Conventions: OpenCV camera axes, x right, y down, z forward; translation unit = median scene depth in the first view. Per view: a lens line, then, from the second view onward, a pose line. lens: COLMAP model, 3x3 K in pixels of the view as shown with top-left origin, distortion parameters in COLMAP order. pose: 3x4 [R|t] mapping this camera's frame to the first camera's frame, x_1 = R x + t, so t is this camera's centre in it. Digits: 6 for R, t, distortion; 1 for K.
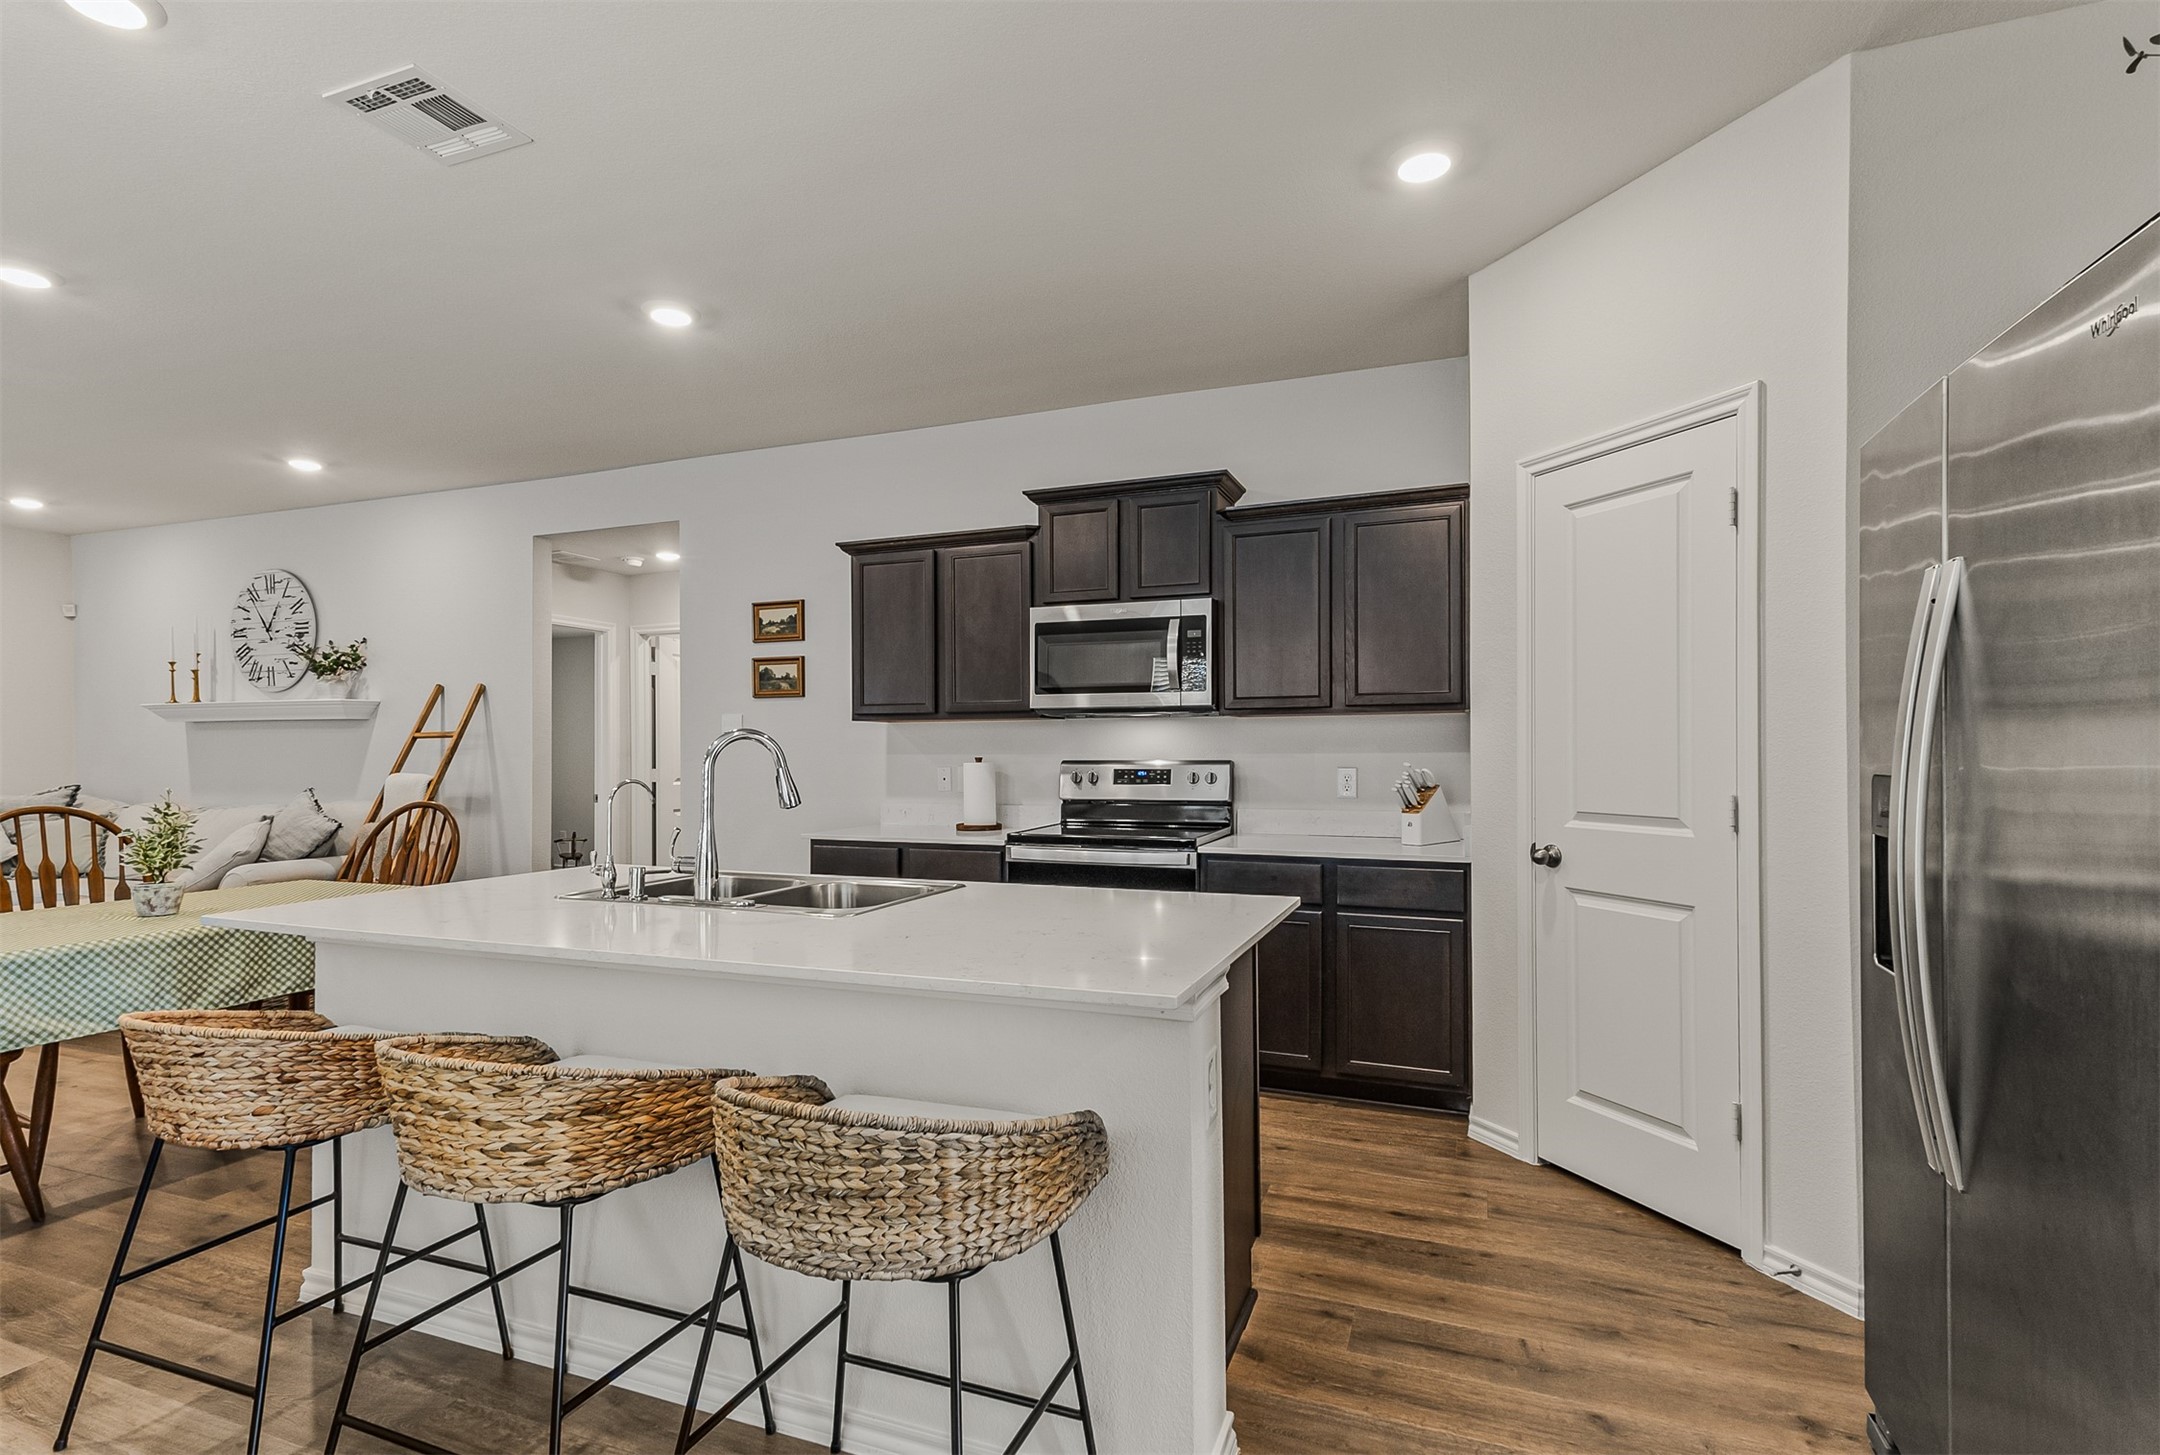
lens RADIAL K [[1023.2, 0, 1075.4], [0, 1023.2, 738.6], [0, 0, 1]] dist [0.020157, -0.002837]
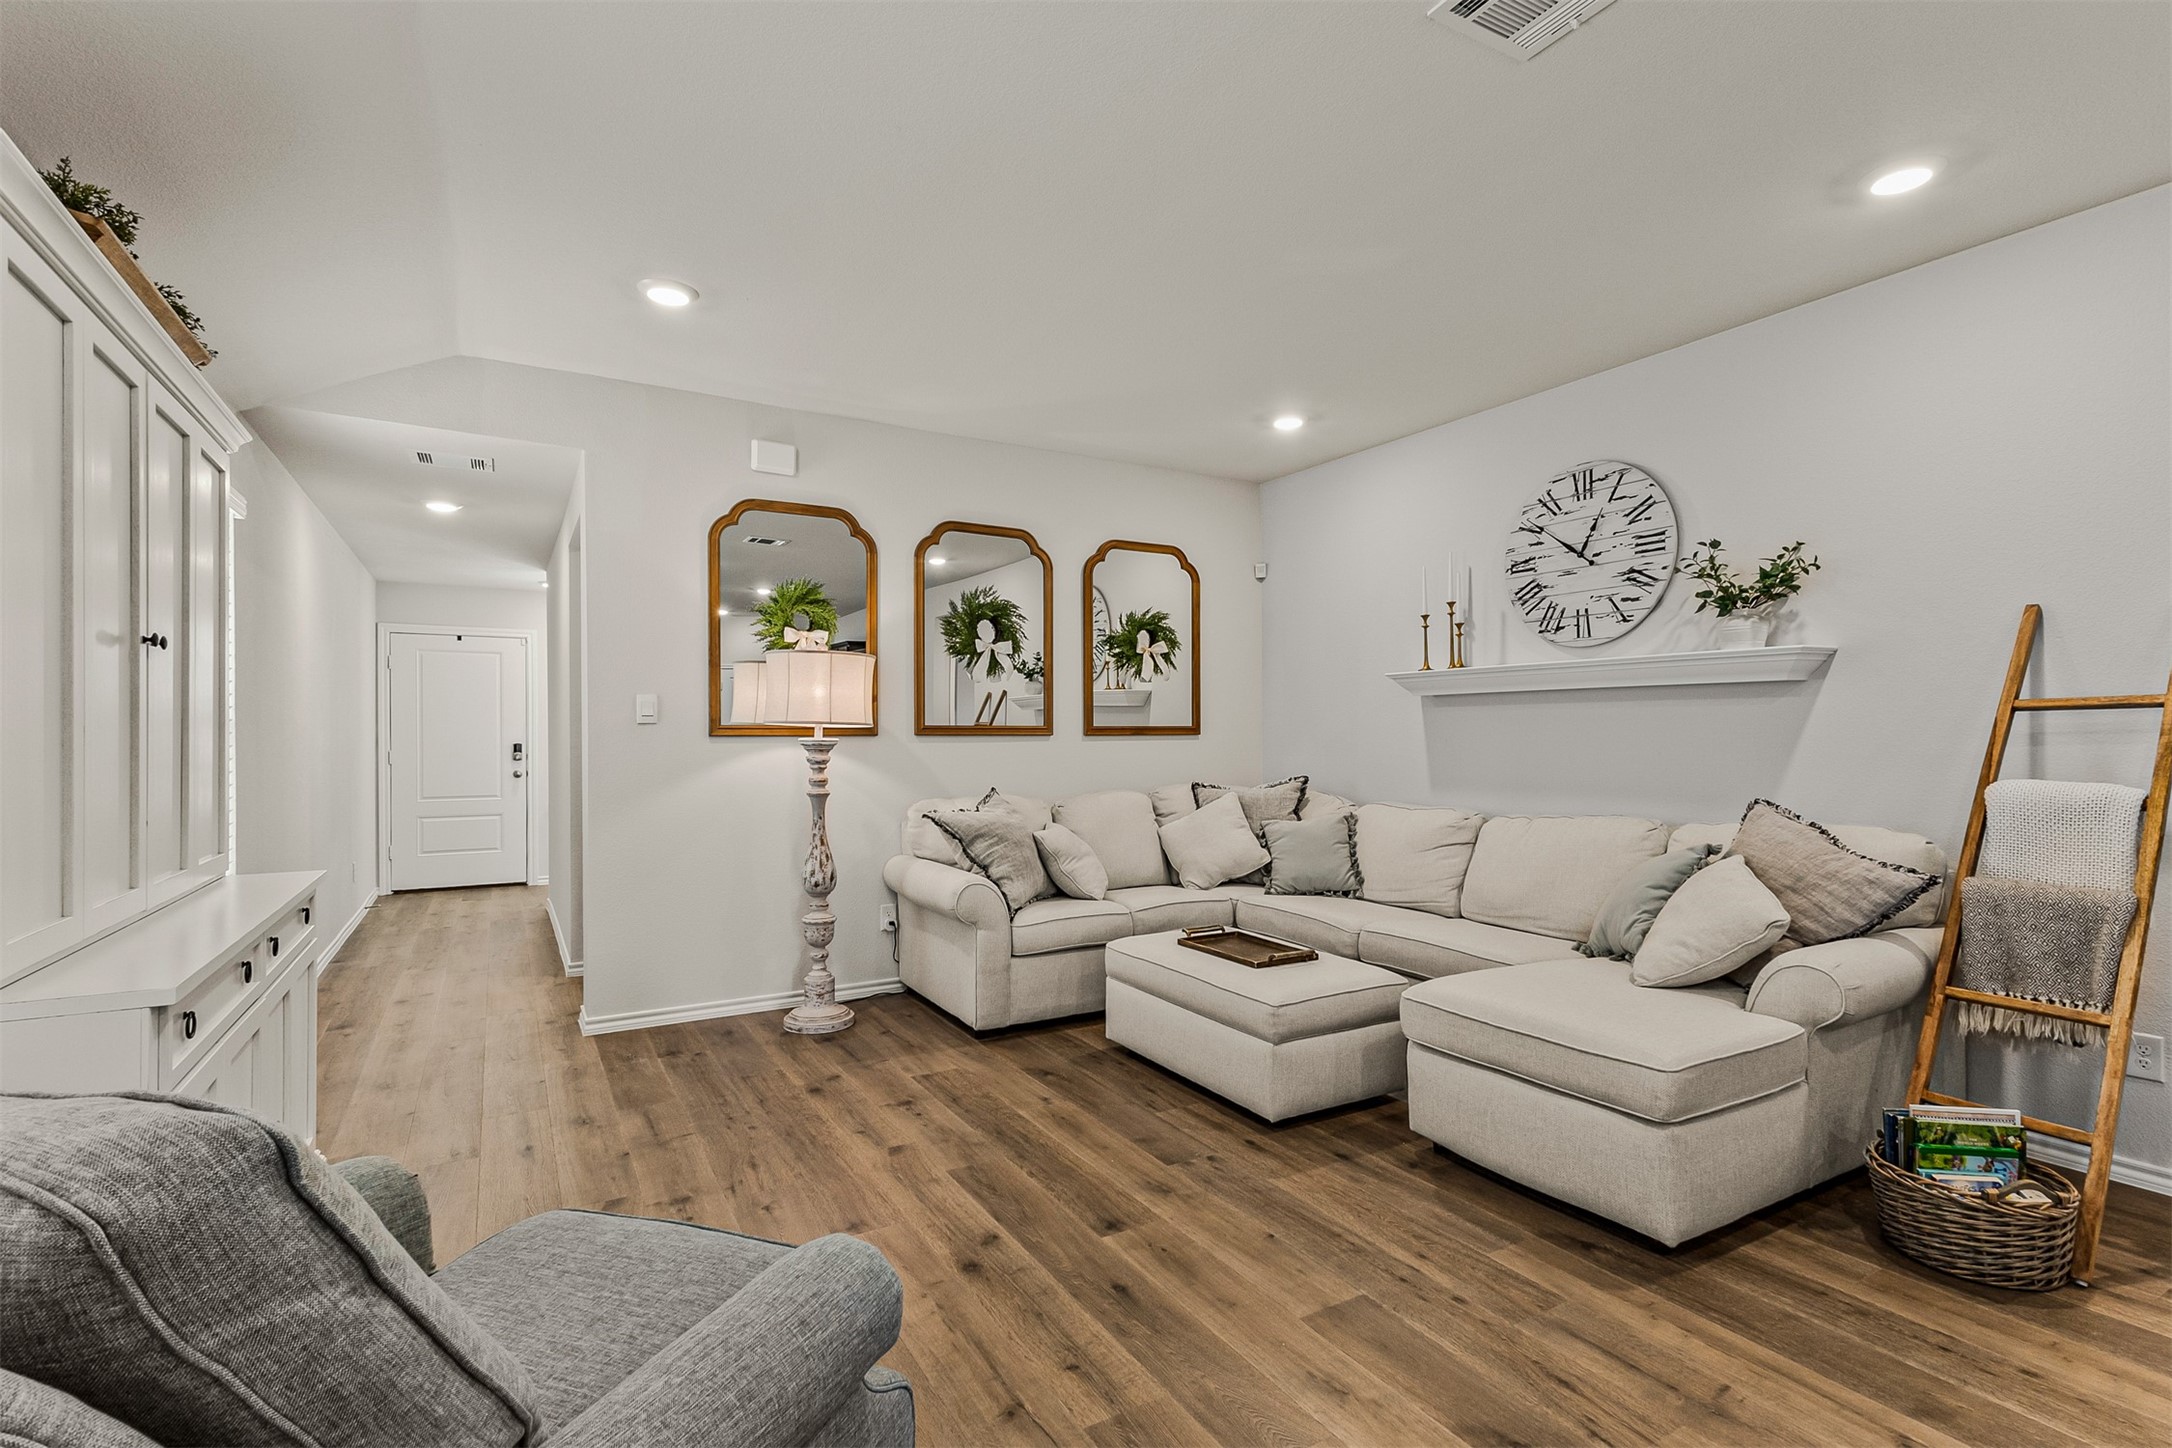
lens RADIAL K [[1028.9, 0, 1104.0], [0, 1028.9, 723.6], [0, 0, 1]] dist [0.020157, -0.002837]
pose [[0.781661, -0.004858, -0.623684, -0.971951], [0.008290, 0.999962, 0.002601, 0.000402], [0.623648, -0.007204, 0.781672, 0.457245]]
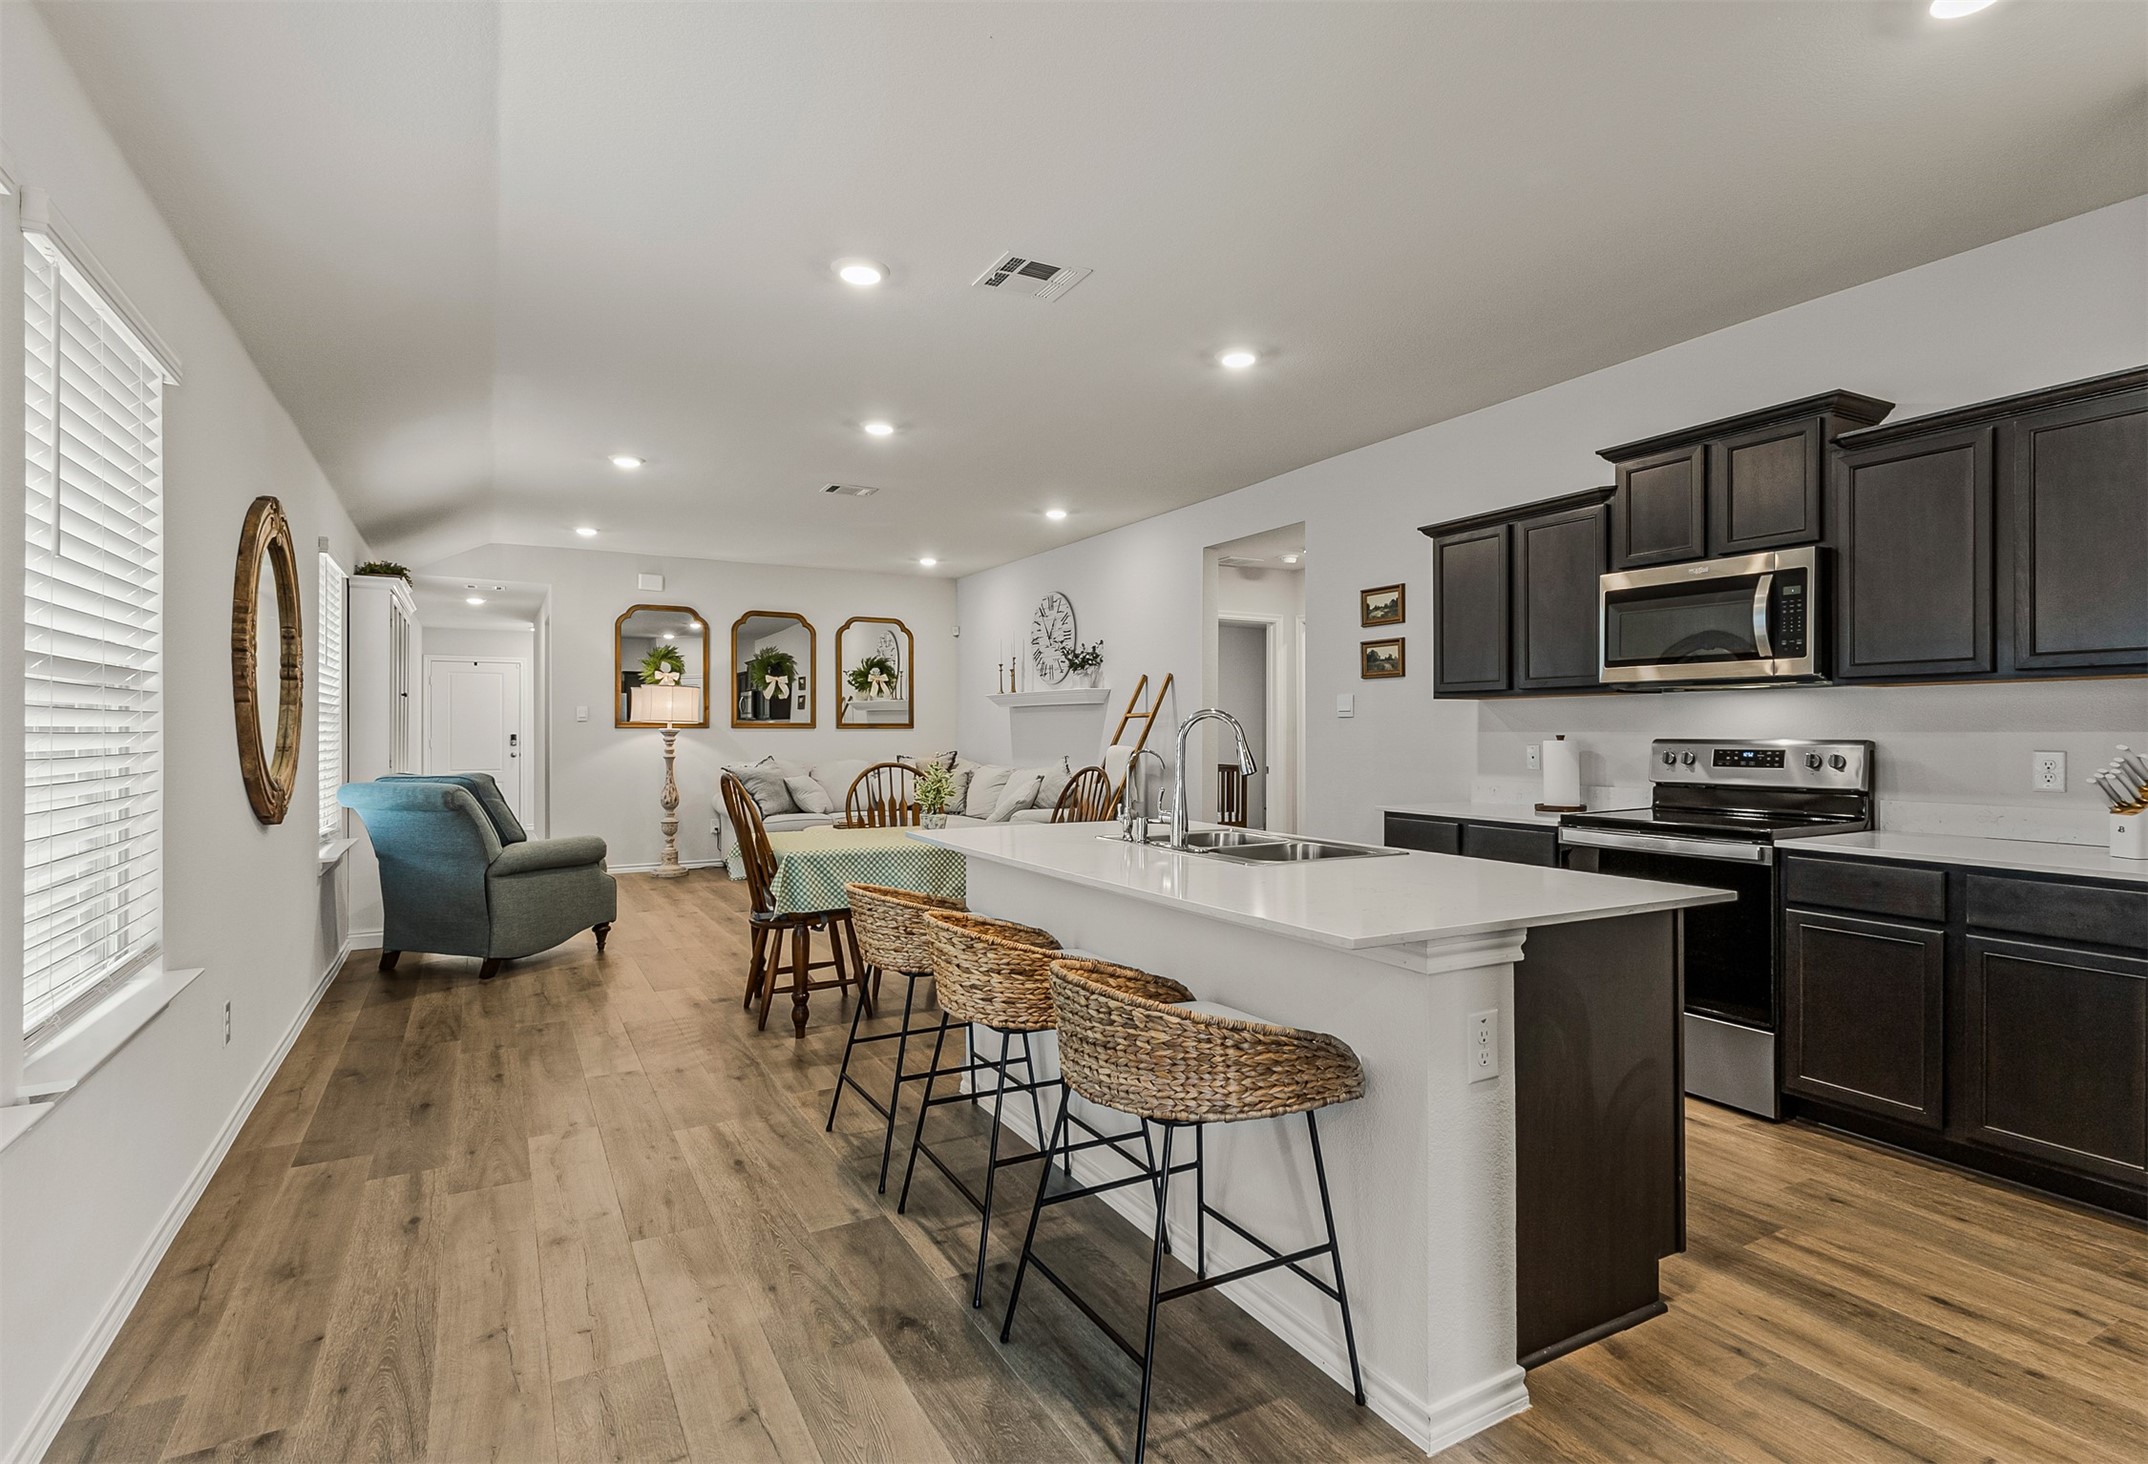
lens RADIAL K [[1053.2, 0, 1109.4], [0, 1053.2, 720.5], [0, 0, 1]] dist [0.003164, -0.001496]
pose [[0.783783, -0.003418, -0.621025, 0.203971], [0.005802, 0.999982, 0.001819, 0.000349], [0.621008, -0.005029, 0.783788, -0.033794]]
